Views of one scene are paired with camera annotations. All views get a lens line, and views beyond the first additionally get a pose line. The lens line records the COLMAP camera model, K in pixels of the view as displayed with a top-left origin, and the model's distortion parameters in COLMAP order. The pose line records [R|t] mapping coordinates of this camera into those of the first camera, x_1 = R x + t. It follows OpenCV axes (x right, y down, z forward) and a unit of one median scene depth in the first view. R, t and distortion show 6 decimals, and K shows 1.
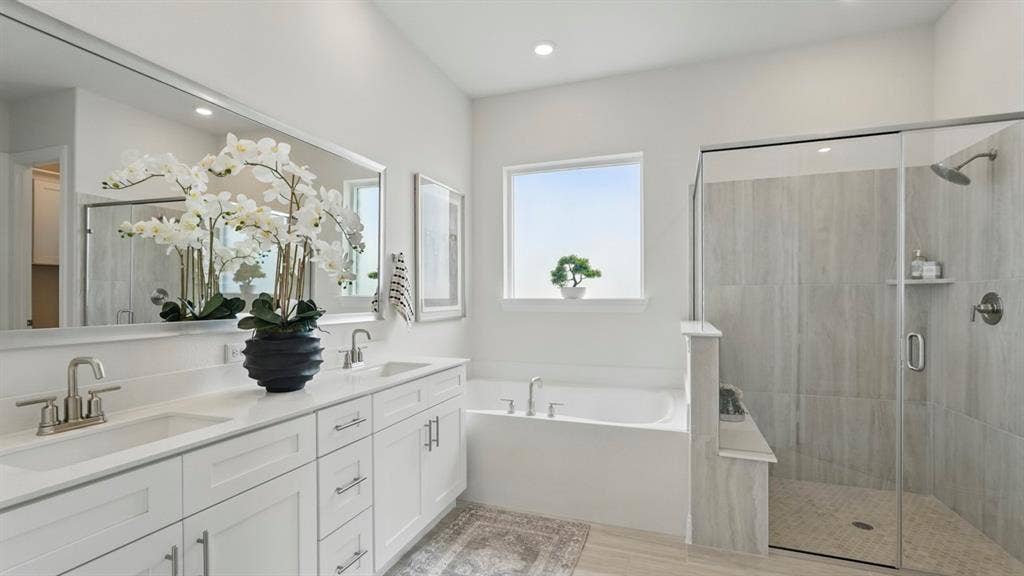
lens RADIAL K [[459.9, 0, 517.1], [0, 459.9, 314.5], [0, 0, 1]] dist [0.001214, 0.000273]
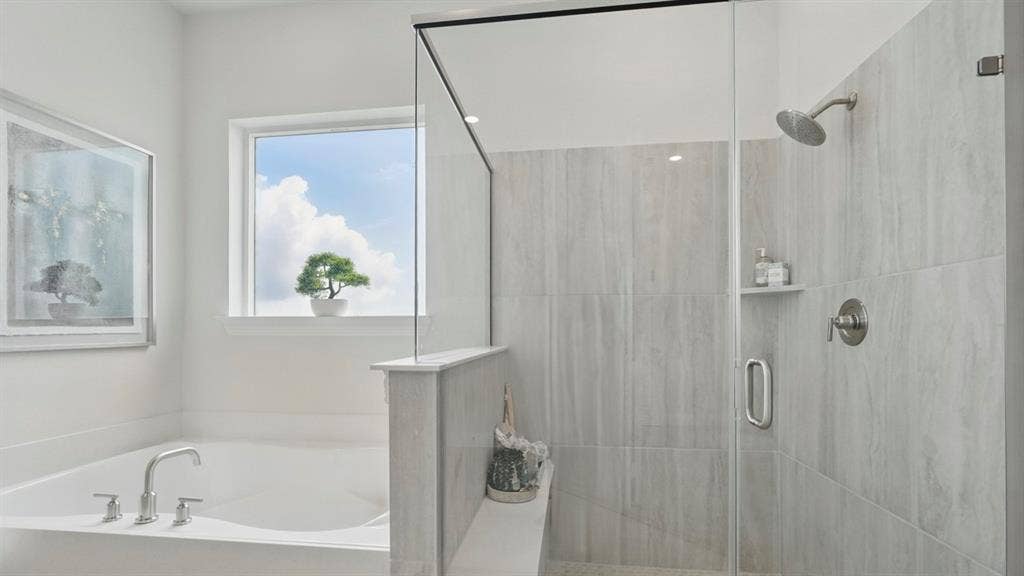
lens RADIAL K [[471.0, 0, 514.2], [0, 471.0, 349.3], [0, 0, 1]] dist [-0.010804, 0.000110]
pose [[0.974873, -0.010386, 0.222518, 0.316818], [0.008855, 0.999930, 0.007876, 0.015129], [-0.222584, -0.005707, 0.974897, 0.357765]]
